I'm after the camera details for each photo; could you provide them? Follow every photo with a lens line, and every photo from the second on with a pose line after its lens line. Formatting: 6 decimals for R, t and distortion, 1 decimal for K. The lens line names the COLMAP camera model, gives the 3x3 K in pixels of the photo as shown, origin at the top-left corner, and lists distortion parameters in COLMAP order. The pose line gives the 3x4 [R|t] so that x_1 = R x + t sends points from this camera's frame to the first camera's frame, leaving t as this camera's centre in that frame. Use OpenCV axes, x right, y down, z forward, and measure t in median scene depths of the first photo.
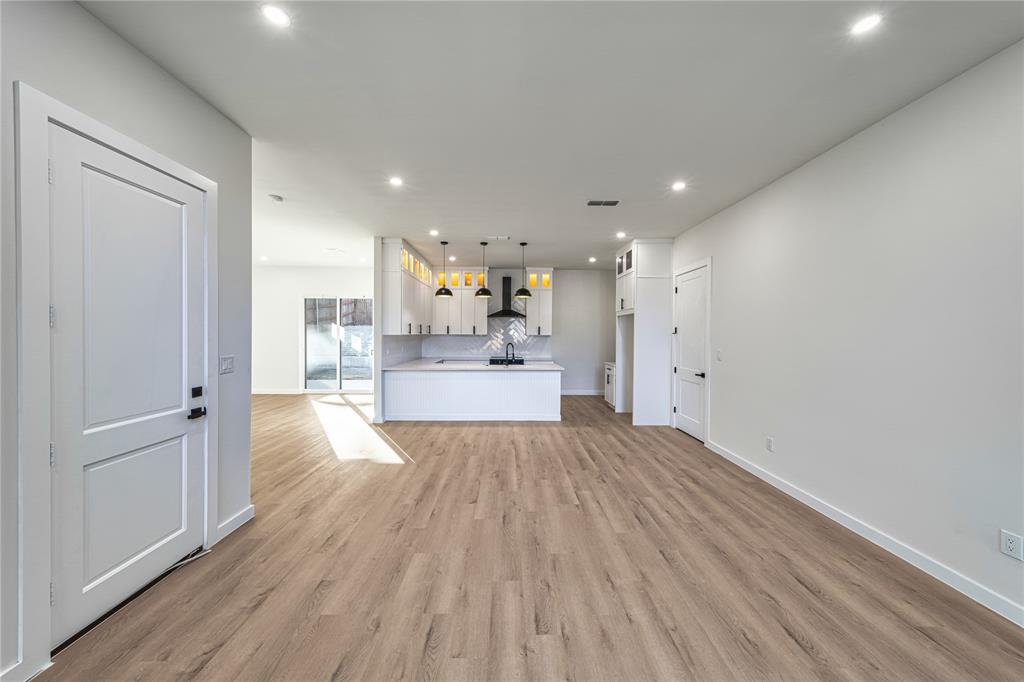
lens RADIAL K [[356.8, 0, 514.9], [0, 356.8, 338.3], [0, 0, 1]] dist [0.005412, 0.000070]
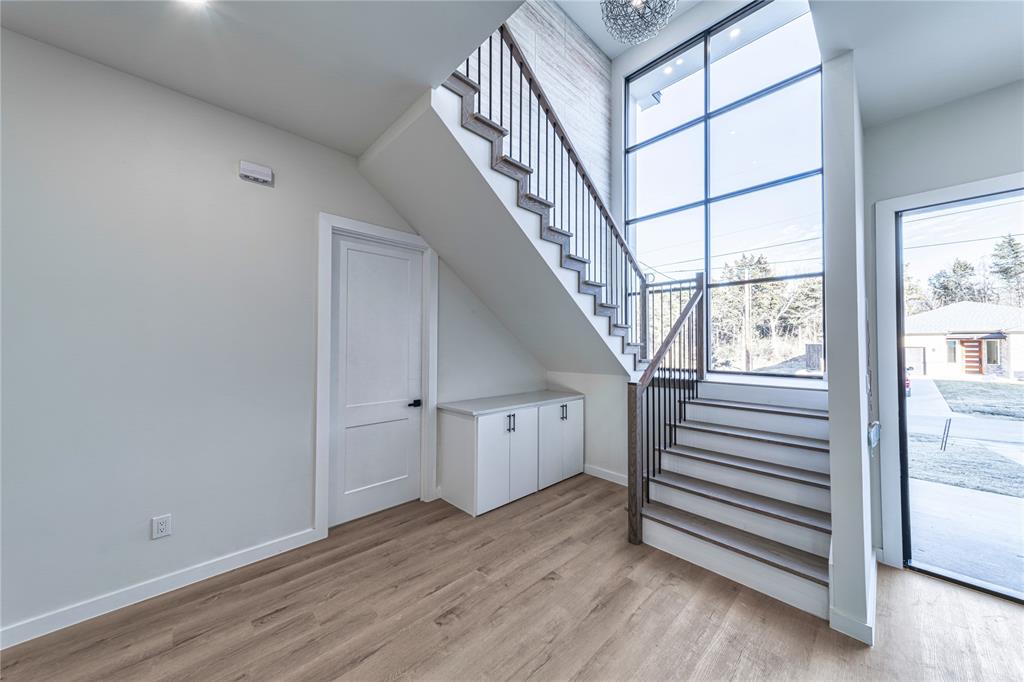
lens RADIAL K [[356.8, 0, 514.9], [0, 356.8, 338.3], [0, 0, 1]] dist [0.005412, 0.000070]
pose [[-0.680824, 0.004262, 0.732434, -0.106413], [0.001707, 0.999990, -0.004233, -0.006892], [-0.732445, -0.001631, -0.680825, 0.484259]]
